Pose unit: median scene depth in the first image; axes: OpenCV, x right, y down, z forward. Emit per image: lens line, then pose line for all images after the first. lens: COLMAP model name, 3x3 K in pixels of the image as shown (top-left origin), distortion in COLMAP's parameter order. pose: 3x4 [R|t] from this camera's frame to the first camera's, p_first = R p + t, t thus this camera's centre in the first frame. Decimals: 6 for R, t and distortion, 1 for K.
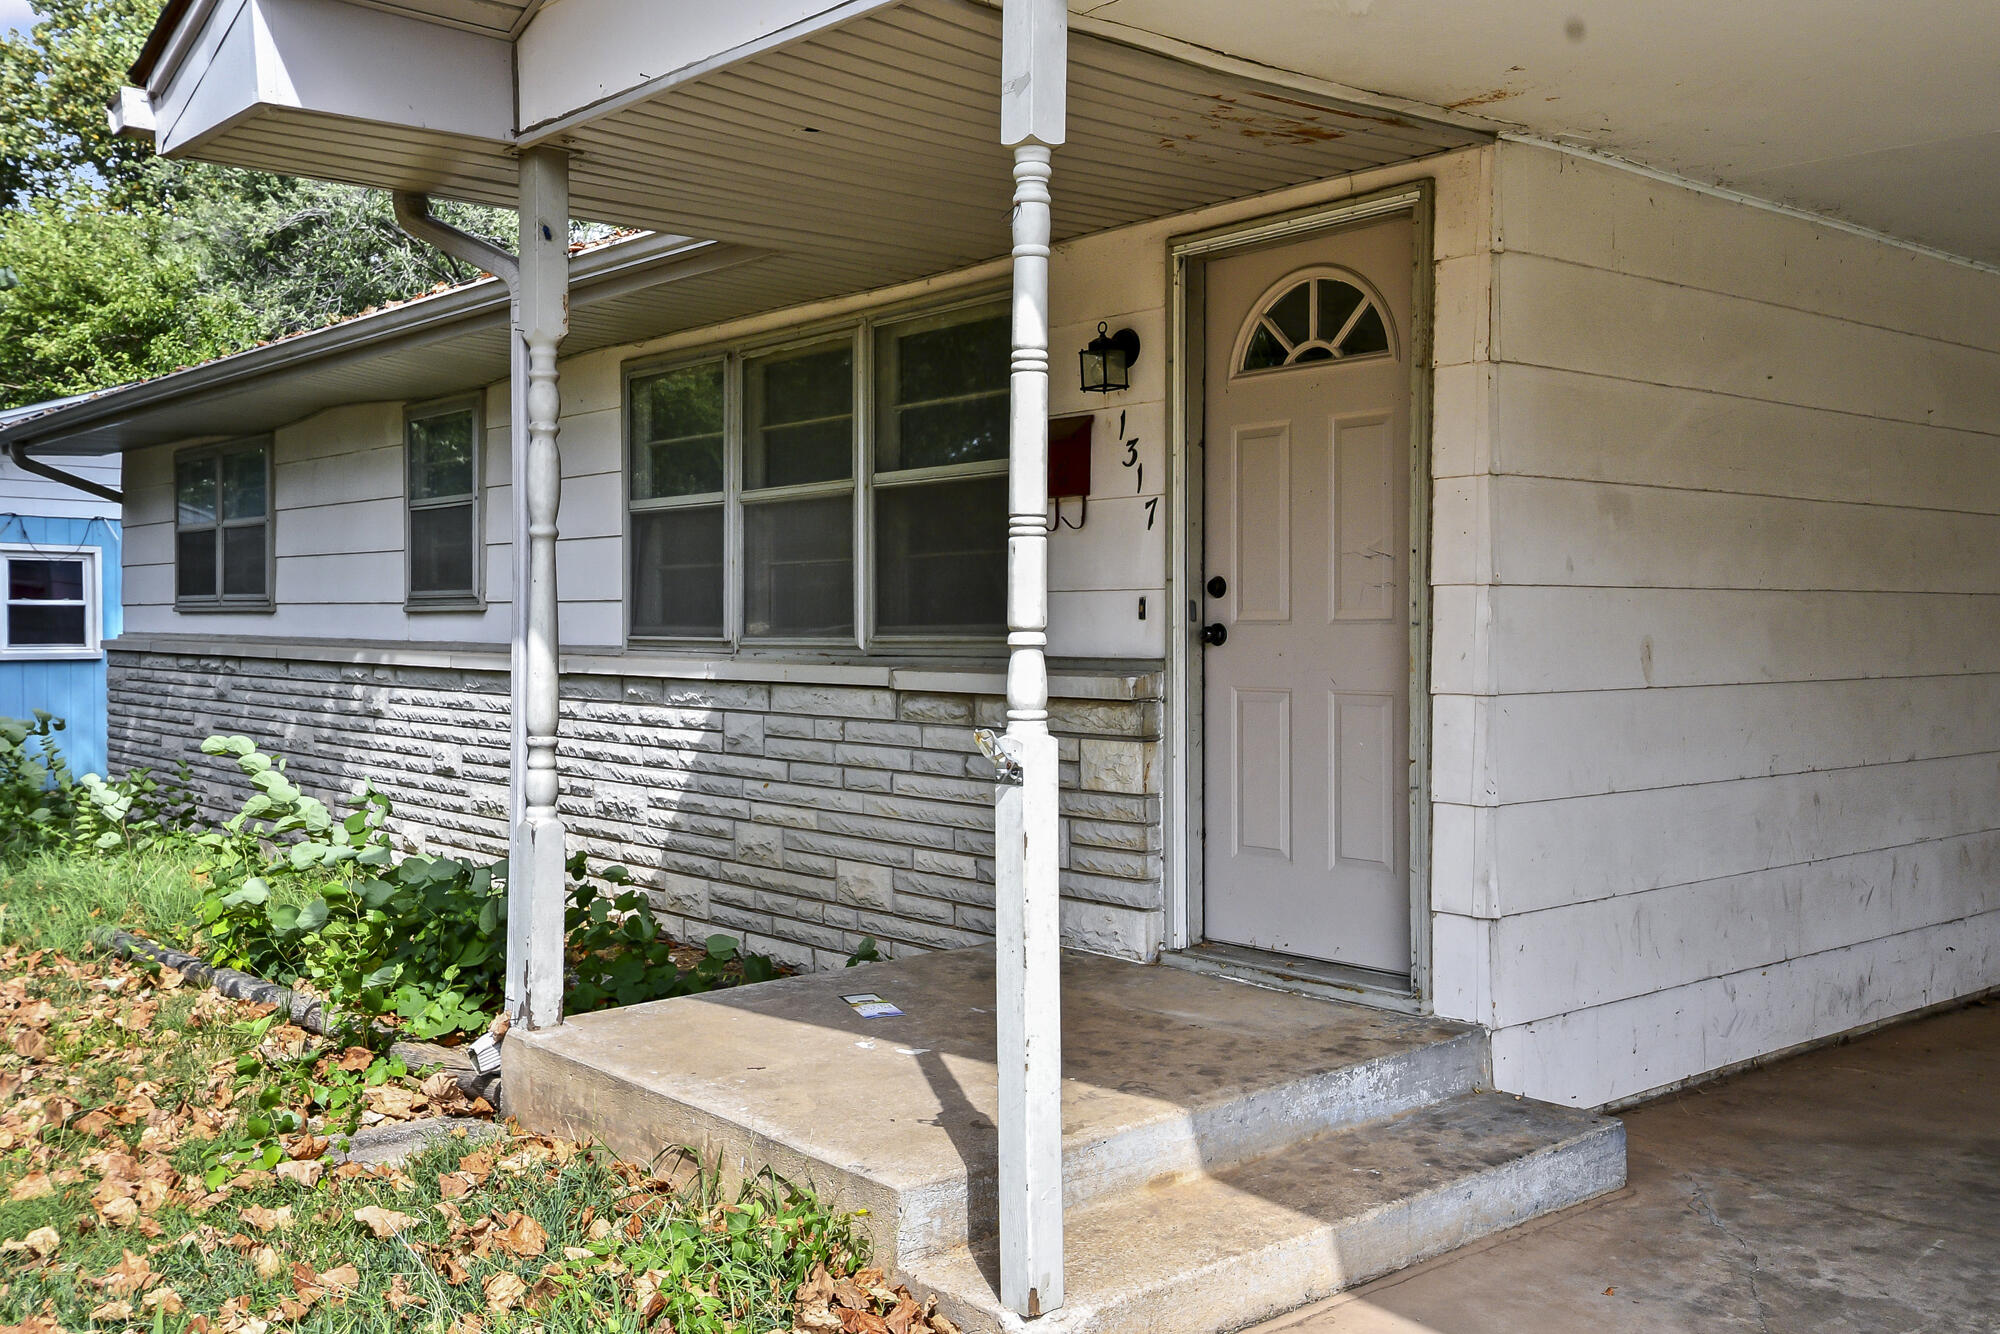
lens RADIAL K [[1740.1, 0, 1000.0], [0, 1740.1, 667.0], [0, 0, 1]] dist [0.080887, 0.004895]
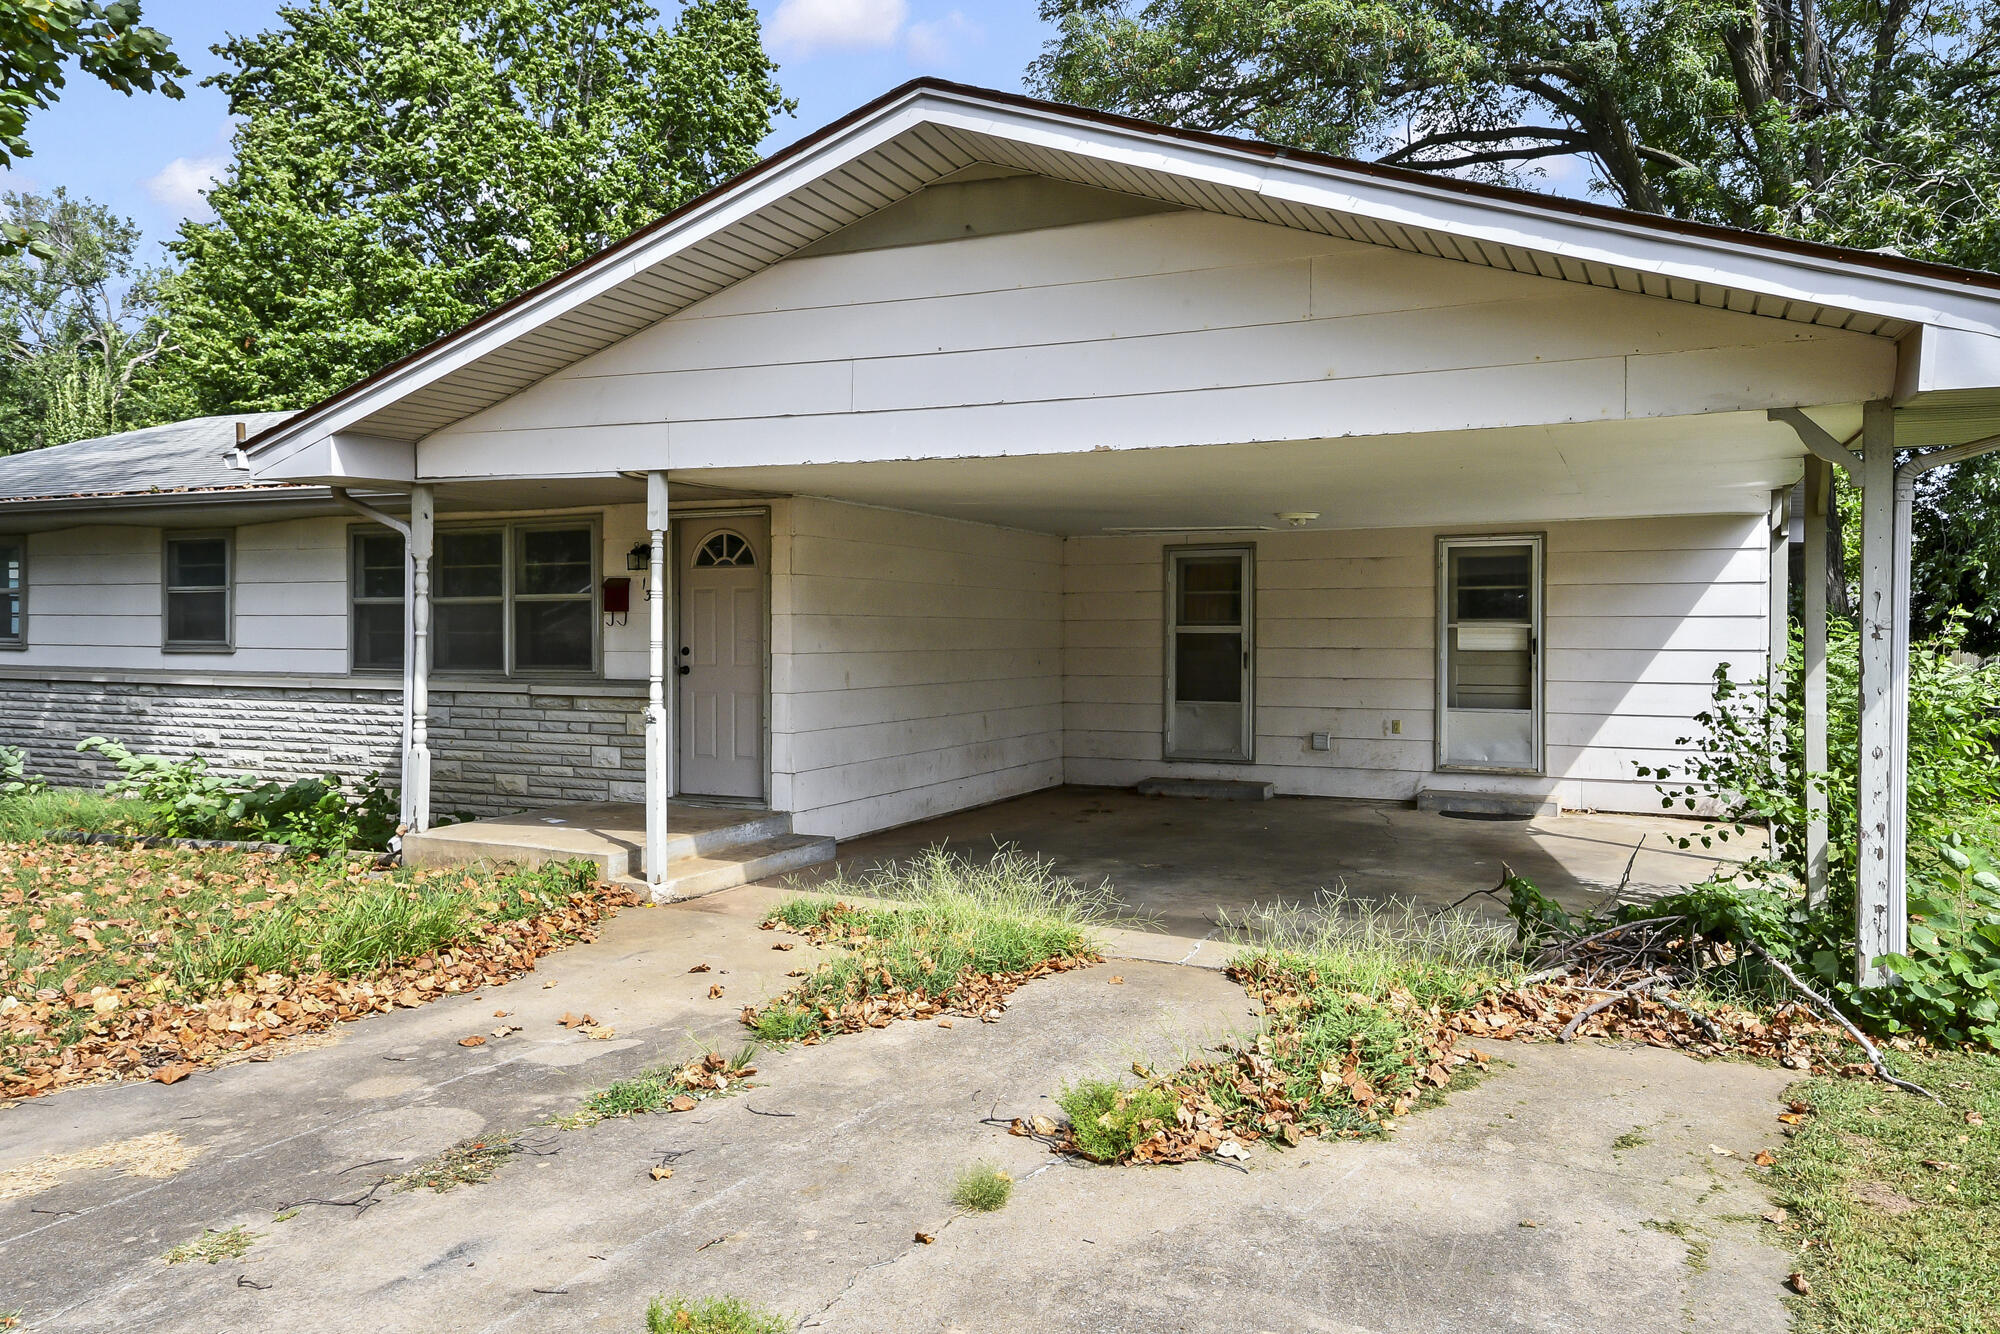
lens RADIAL K [[1436.5, 0, 1004.7], [0, 1436.5, 639.7], [0, 0, 1]] dist [0.073354, -0.001171]
pose [[0.912107, 0.000767, 0.409953, -0.271310], [0.006380, 0.999851, -0.016067, -0.023321], [-0.409904, 0.017270, 0.911965, -0.951379]]
